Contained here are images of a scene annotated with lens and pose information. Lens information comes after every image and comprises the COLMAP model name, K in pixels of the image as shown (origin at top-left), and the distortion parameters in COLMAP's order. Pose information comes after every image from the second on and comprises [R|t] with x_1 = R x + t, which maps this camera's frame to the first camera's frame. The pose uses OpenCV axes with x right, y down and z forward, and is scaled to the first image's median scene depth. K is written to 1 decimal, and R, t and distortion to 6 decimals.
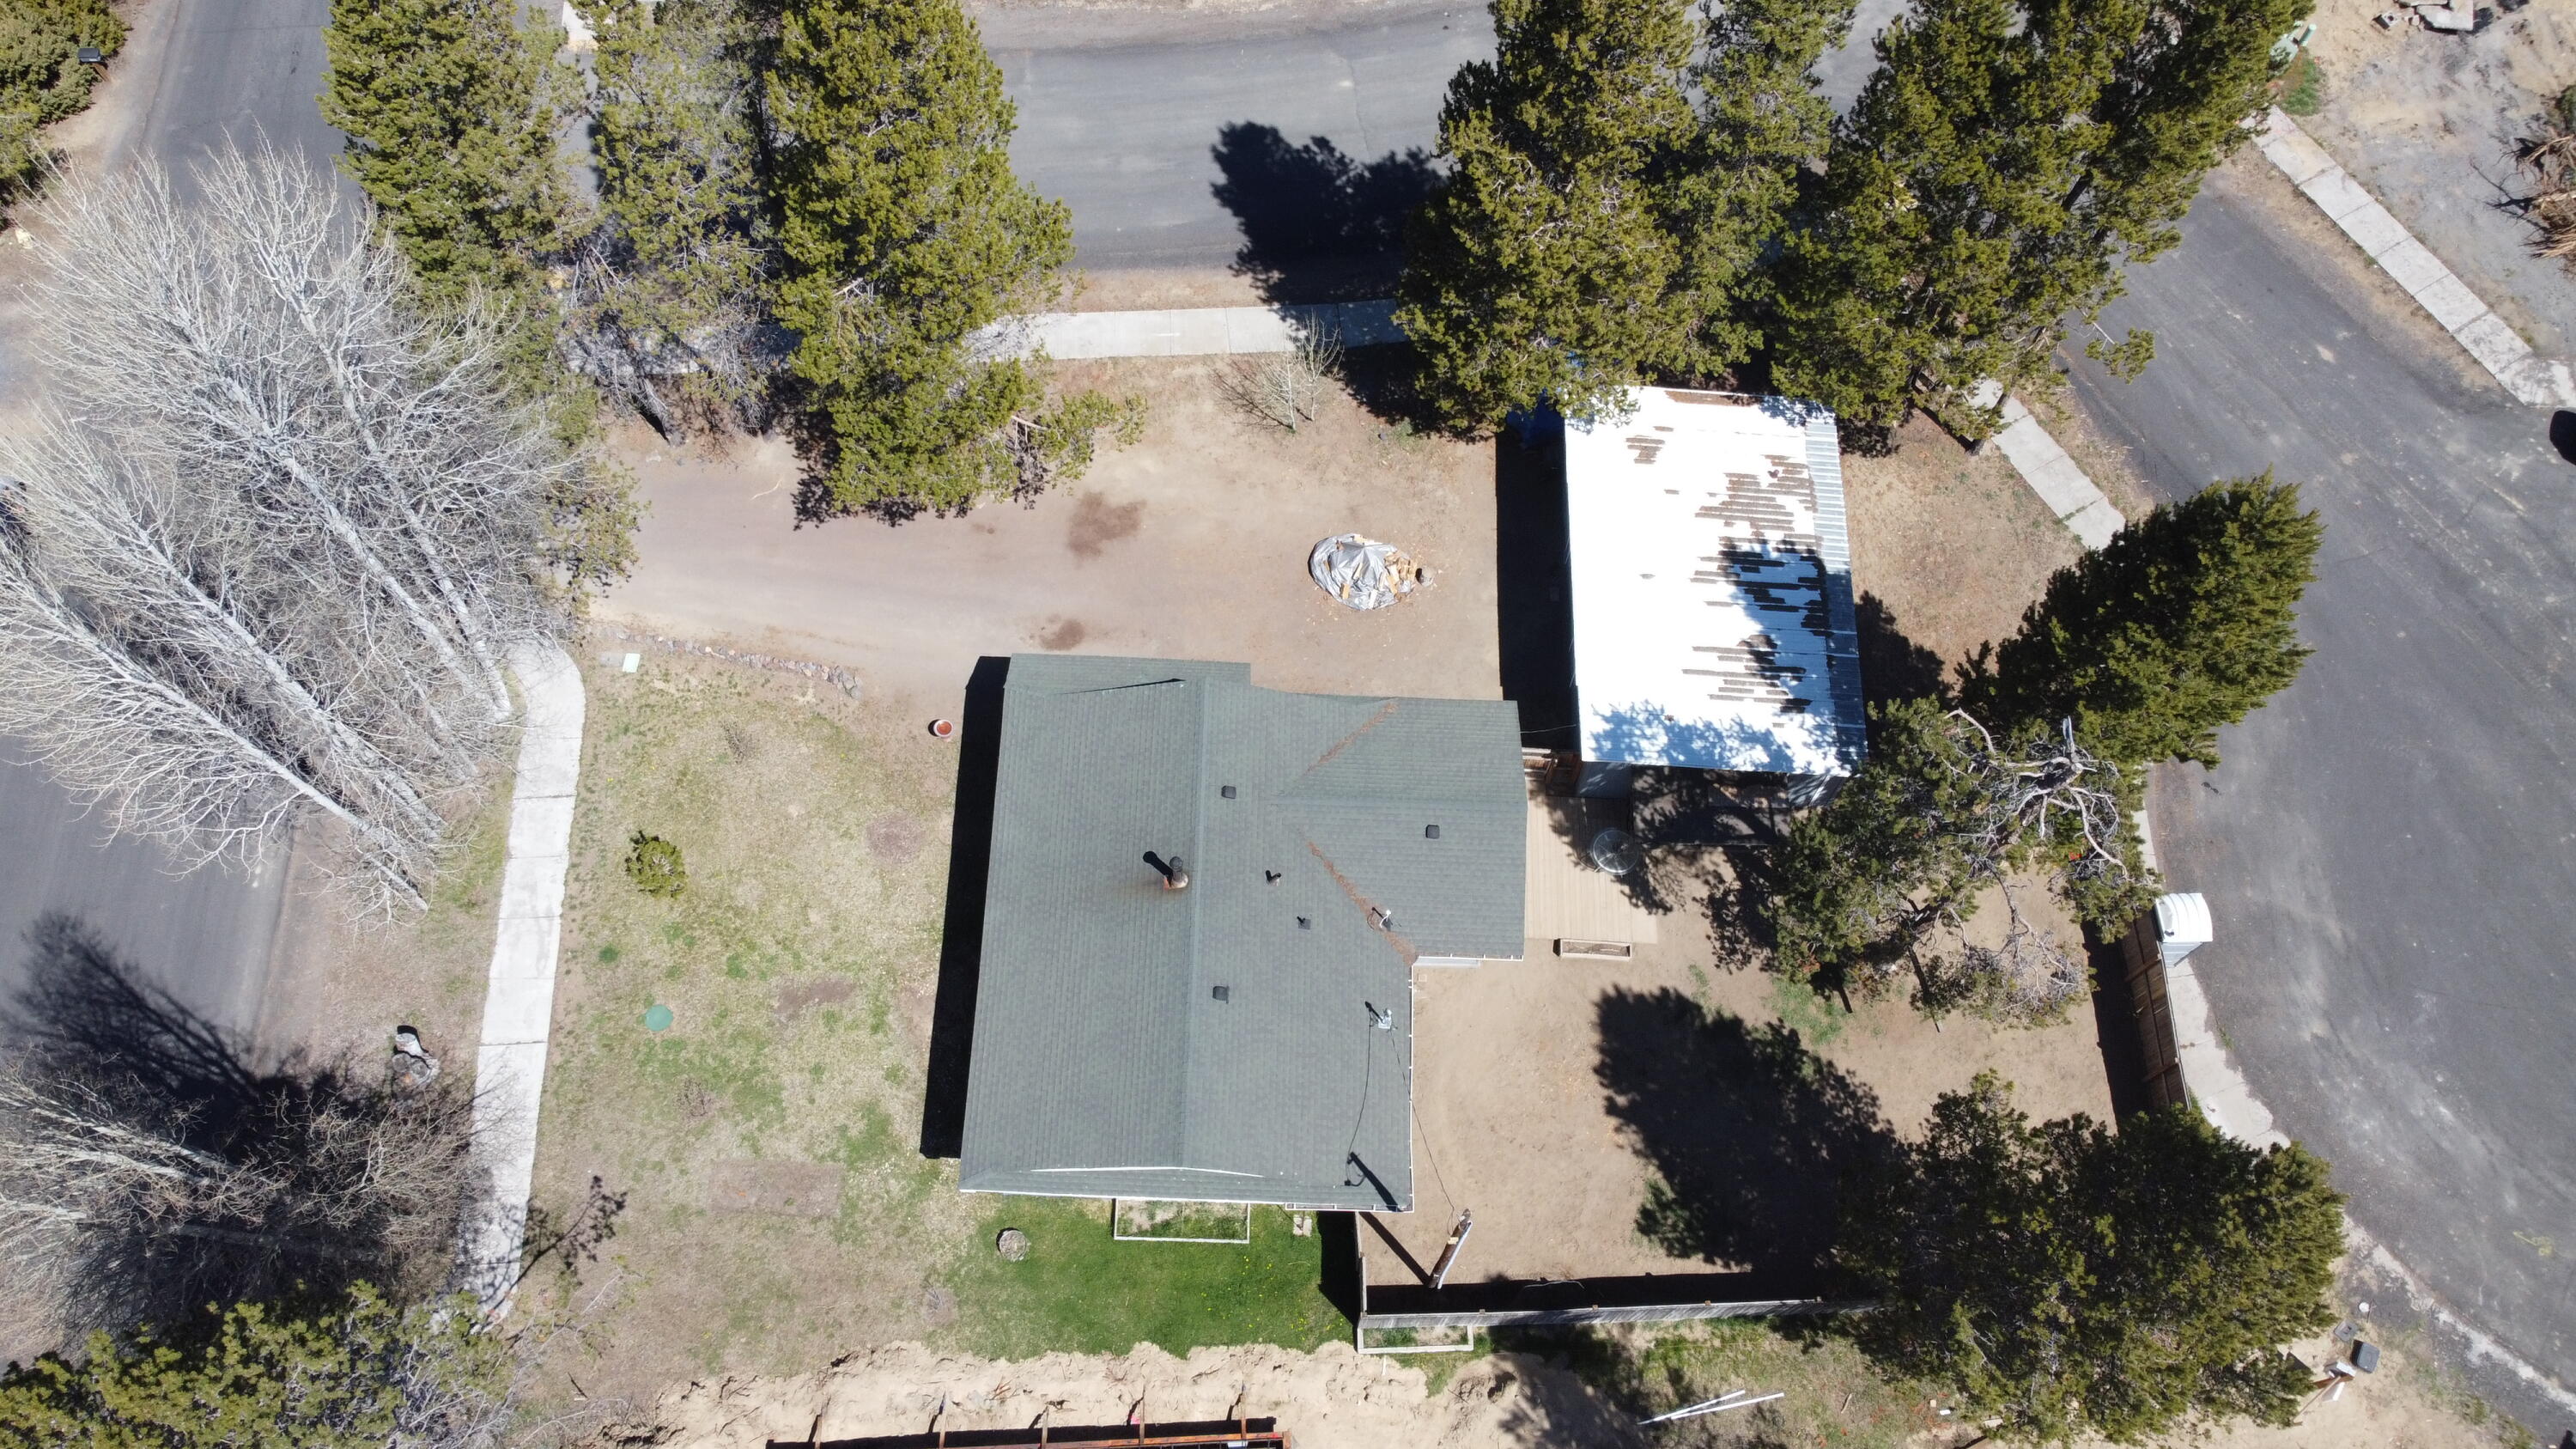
lens RADIAL K [[1959.8, 0, 1284.1], [0, 1959.8, 720.8], [0, 0, 1]] dist [-0.000253, 0.002049]
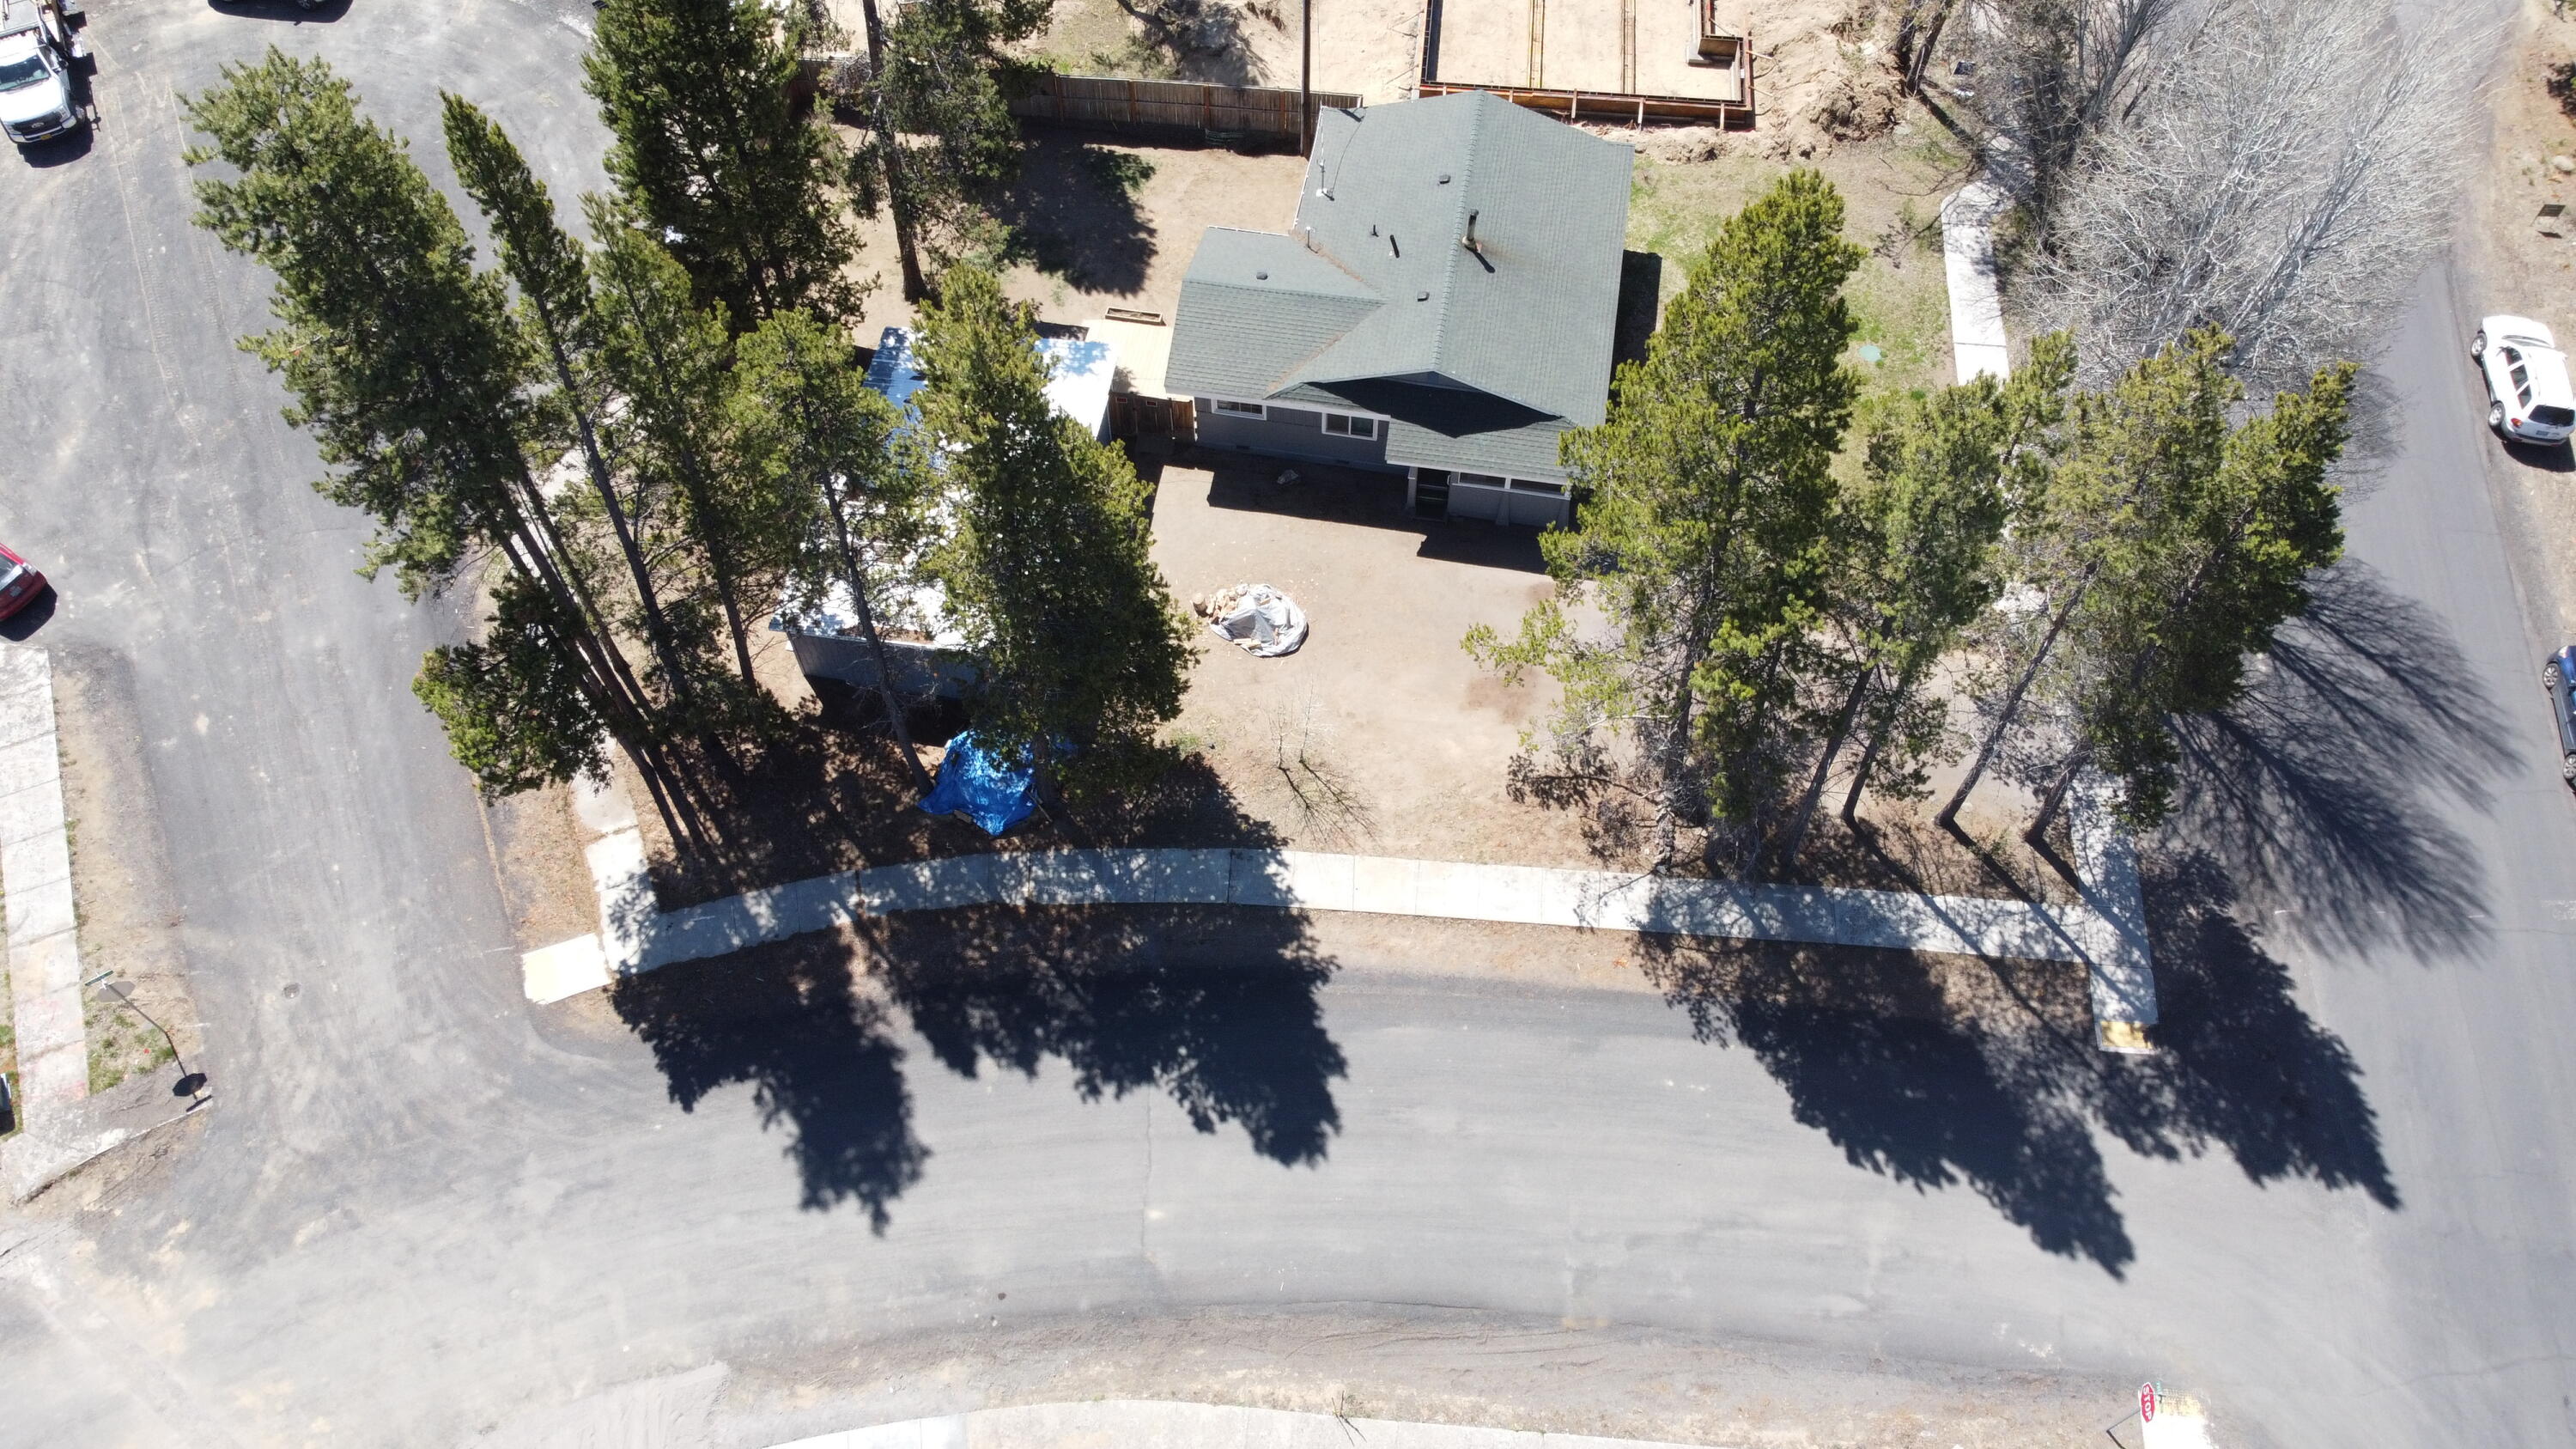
lens RADIAL K [[1959.8, 0, 1284.1], [0, 1959.8, 720.8], [0, 0, 1]] dist [-0.000253, 0.002049]
pose [[-0.989078, -0.133979, 0.061428, -0.048316], [0.124678, -0.538259, 0.833506, -1.025823], [-0.078608, 0.832061, 0.549085, 0.494226]]
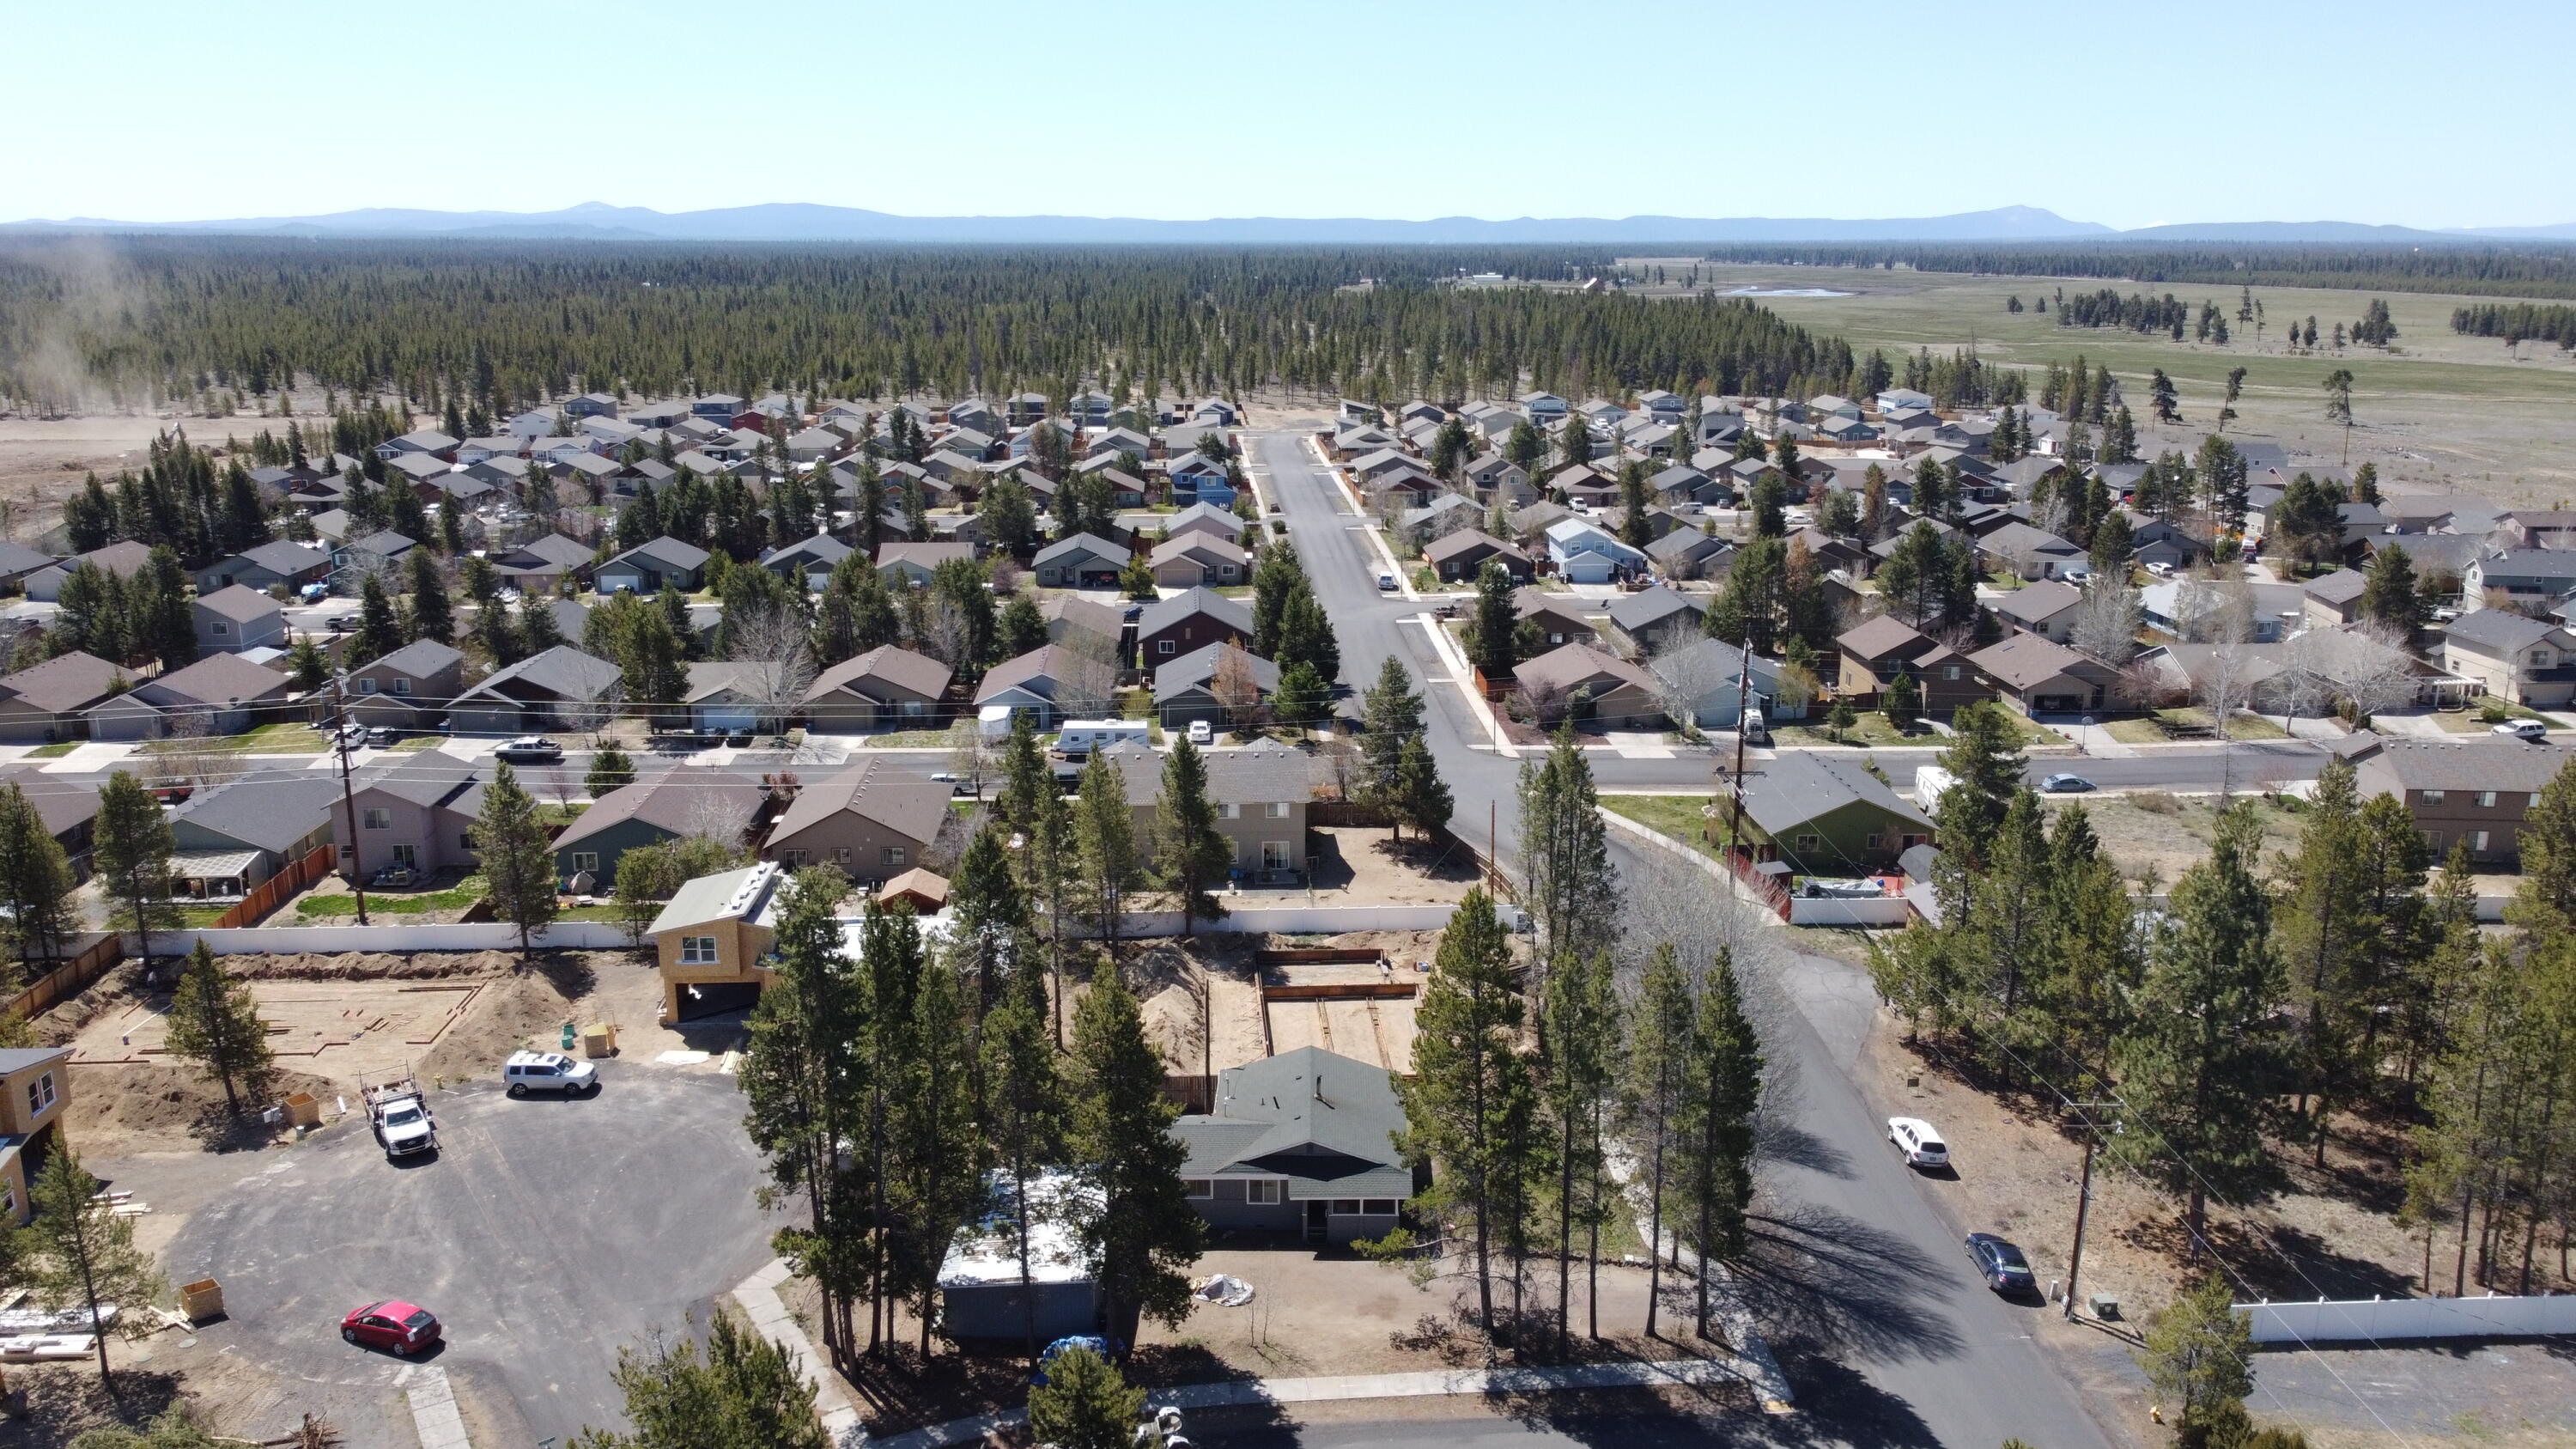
lens RADIAL K [[1959.8, 0, 1284.1], [0, 1959.8, 720.8], [0, 0, 1]] dist [-0.000253, 0.002049]
pose [[-0.999689, -0.021580, -0.012535, 0.019755], [-0.016503, 0.194815, 0.980701, -1.943023], [-0.018722, 0.980603, -0.195110, 0.888723]]
